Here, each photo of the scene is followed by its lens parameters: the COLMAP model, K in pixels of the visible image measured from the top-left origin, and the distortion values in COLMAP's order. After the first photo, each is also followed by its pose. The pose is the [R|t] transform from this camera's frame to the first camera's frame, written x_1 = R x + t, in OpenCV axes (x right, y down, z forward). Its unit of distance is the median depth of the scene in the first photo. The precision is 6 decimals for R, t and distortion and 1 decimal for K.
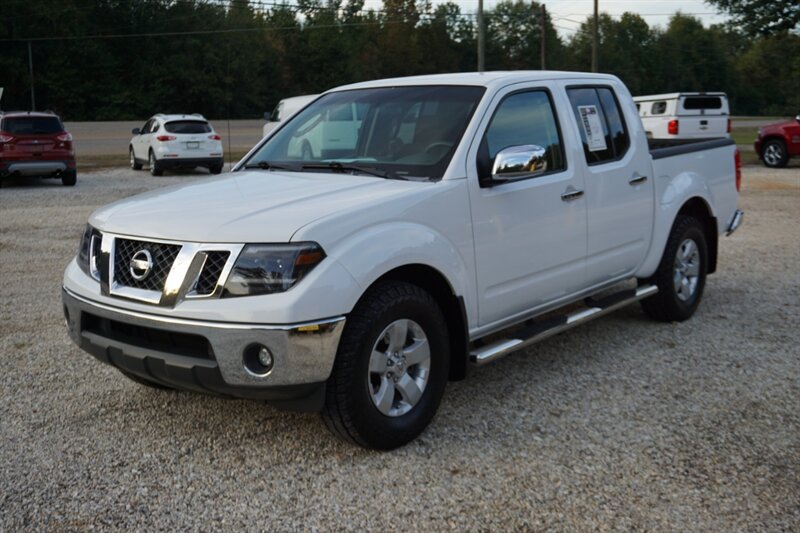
lens RADIAL K [[946.3, 0, 396.5], [0, 946.3, 263.9], [0, 0, 1]] dist [0.007229, 0.000000]
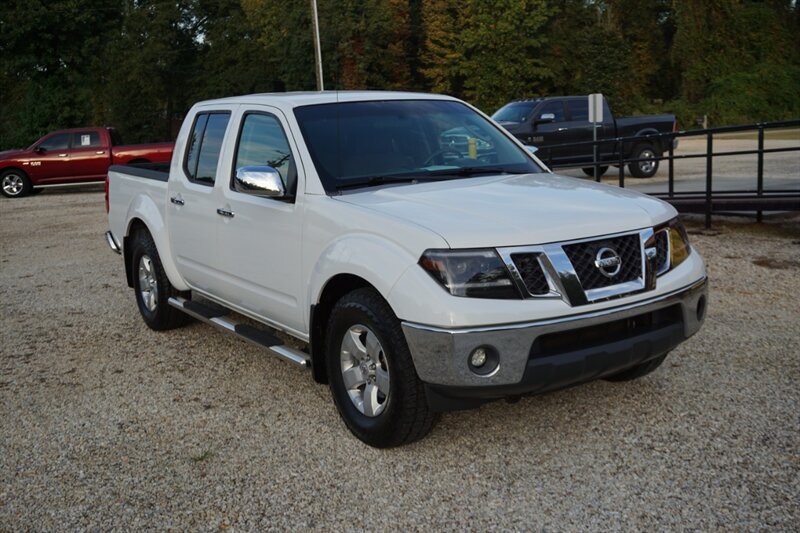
lens RADIAL K [[887.6, 0, 412.4], [0, 887.6, 258.3], [0, 0, 1]] dist [0.009418, 0.000000]
pose [[0.274964, -0.145432, 0.950392, -0.907384], [0.192395, 0.976823, 0.093814, -0.097606], [-0.942008, 0.157055, 0.296571, 0.668355]]
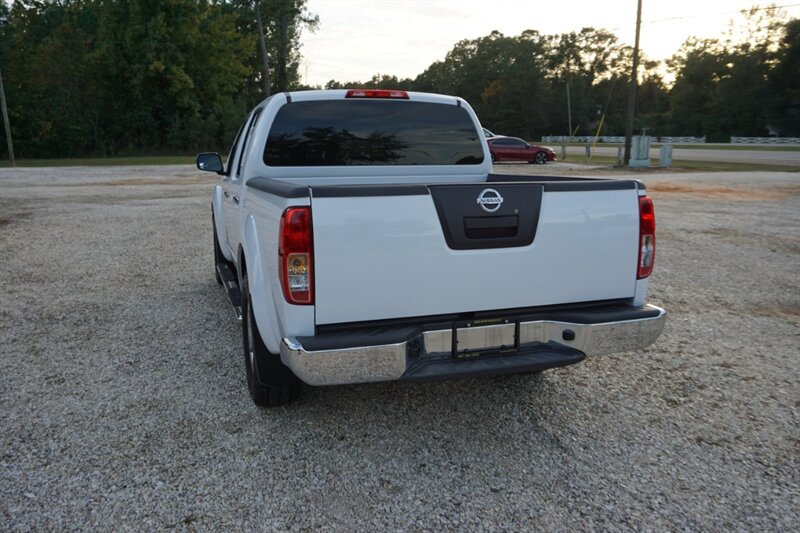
lens RADIAL K [[657.5, 0, 399.3], [0, 657.5, 268.0], [0, 0, 1]] dist [-0.024024, 0.029320]
pose [[-0.525847, 0.180593, -0.831186, 0.793284], [-0.130553, 0.948485, 0.288673, -0.255695], [0.840500, 0.260312, -0.475181, 1.562679]]
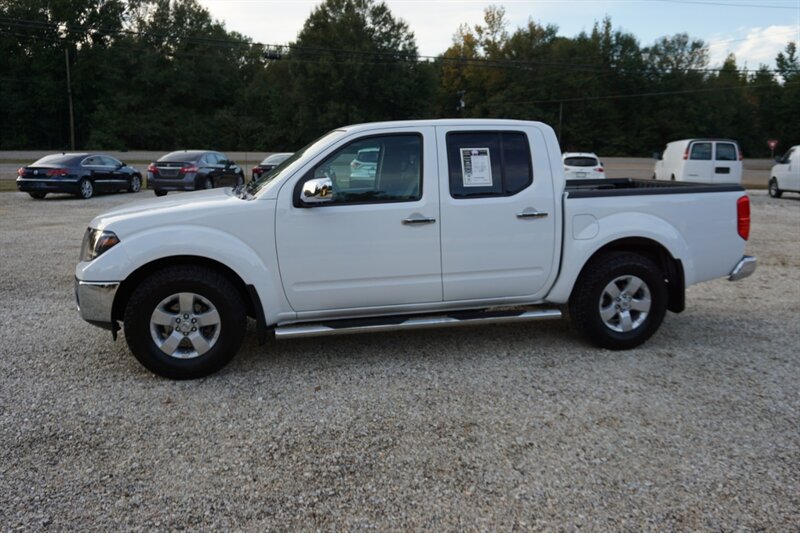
lens RADIAL K [[657.5, 0, 394.6], [0, 657.5, 264.5], [0, 0, 1]] dist [-0.024024, 0.029320]
pose [[0.793796, 0.125500, -0.595095, 0.624363], [-0.117761, 0.991677, 0.052054, -0.053858], [0.596675, 0.028759, 0.801968, 0.285952]]
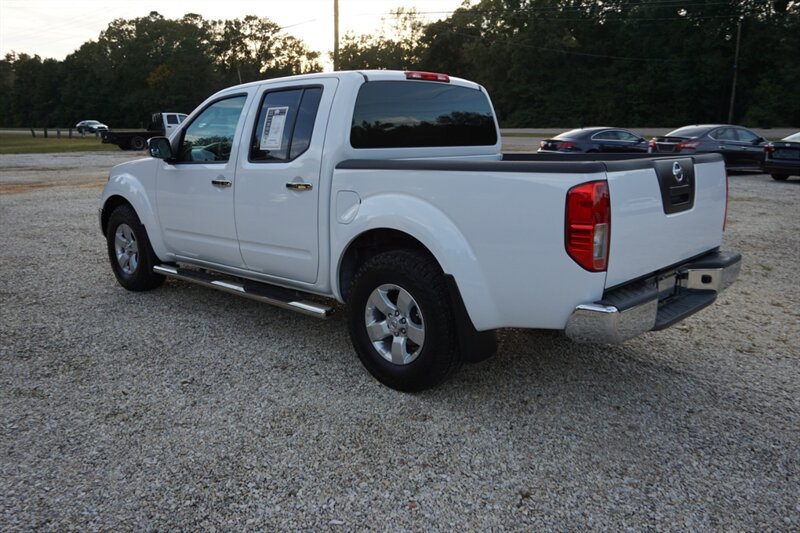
lens RADIAL K [[657.5, 0, 395.2], [0, 657.5, 264.6], [0, 0, 1]] dist [-0.024024, 0.029320]
pose [[-0.065508, 0.222325, -0.972769, 0.938112], [-0.162006, 0.959560, 0.230216, -0.187378], [0.984613, 0.172675, -0.026841, 1.172050]]
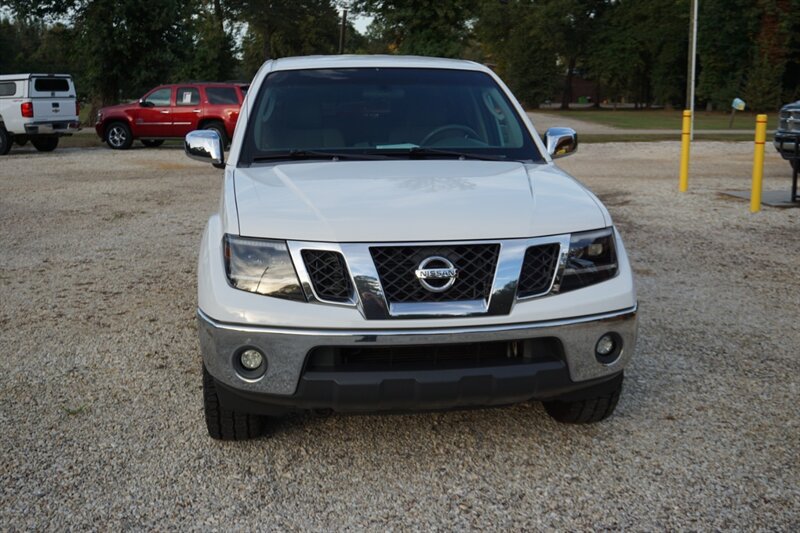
lens RADIAL K [[946.3, 0, 410.8], [0, 946.3, 256.3], [0, 0, 1]] dist [0.007229, 0.000000]
pose [[0.669446, -0.112752, 0.734254, -0.664589], [0.105059, 0.992850, 0.056676, -0.047488], [-0.735394, 0.039199, 0.676505, 0.321772]]
